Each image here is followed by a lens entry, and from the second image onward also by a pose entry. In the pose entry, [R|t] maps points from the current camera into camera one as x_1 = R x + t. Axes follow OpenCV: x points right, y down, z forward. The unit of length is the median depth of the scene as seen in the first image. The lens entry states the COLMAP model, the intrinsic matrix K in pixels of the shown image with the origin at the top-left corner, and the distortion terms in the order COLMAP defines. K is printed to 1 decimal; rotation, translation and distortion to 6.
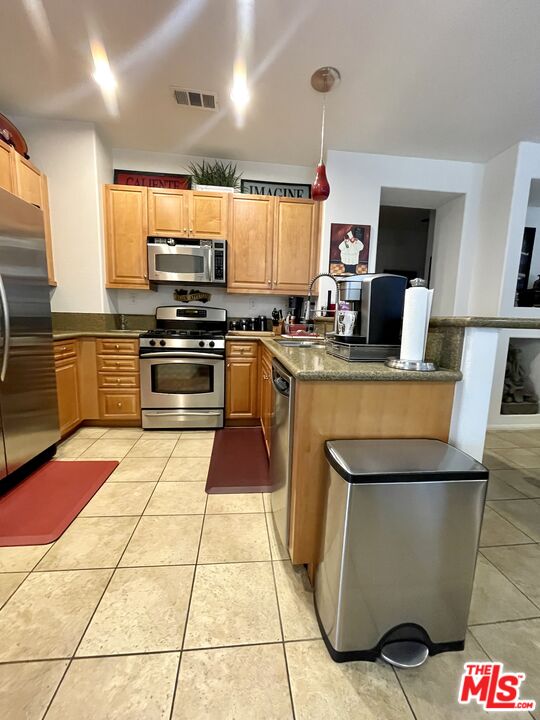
lens RADIAL K [[289.2, 0, 265.7], [0, 289.2, 357.9], [0, 0, 1]] dist [-0.003418, -0.000313]
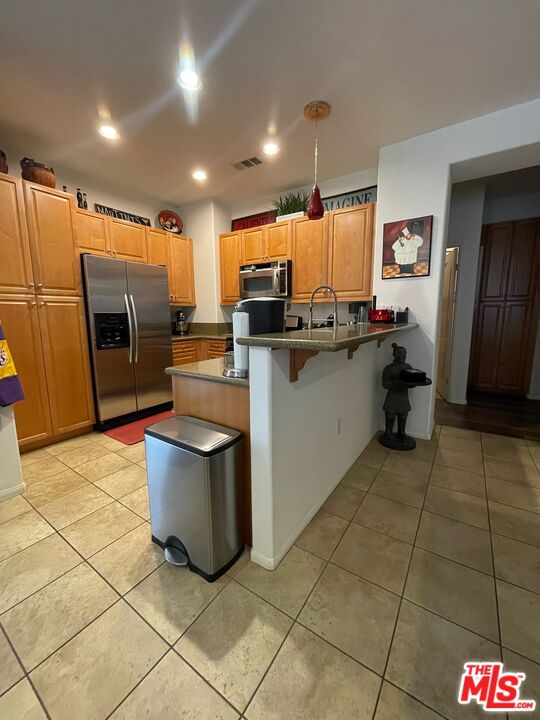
lens RADIAL K [[289.2, 0, 269.5], [0, 289.2, 358.6], [0, 0, 1]] dist [-0.003418, -0.000313]
pose [[0.764069, 0.065632, -0.641787, 0.574298], [-0.060183, 0.997725, 0.030382, -0.031770], [0.642321, 0.015411, 0.766281, 0.041765]]
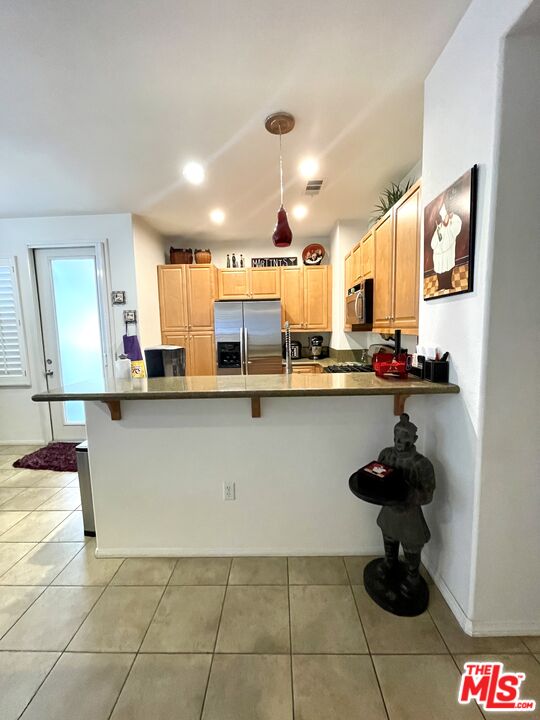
lens RADIAL K [[289.2, 0, 272.2], [0, 289.2, 360.4], [0, 0, 1]] dist [-0.003418, -0.000313]
pose [[-0.125648, 0.086392, -0.988306, 0.827834], [-0.116969, 0.987963, 0.101233, -0.197676], [0.985155, 0.128321, -0.114030, 0.808309]]
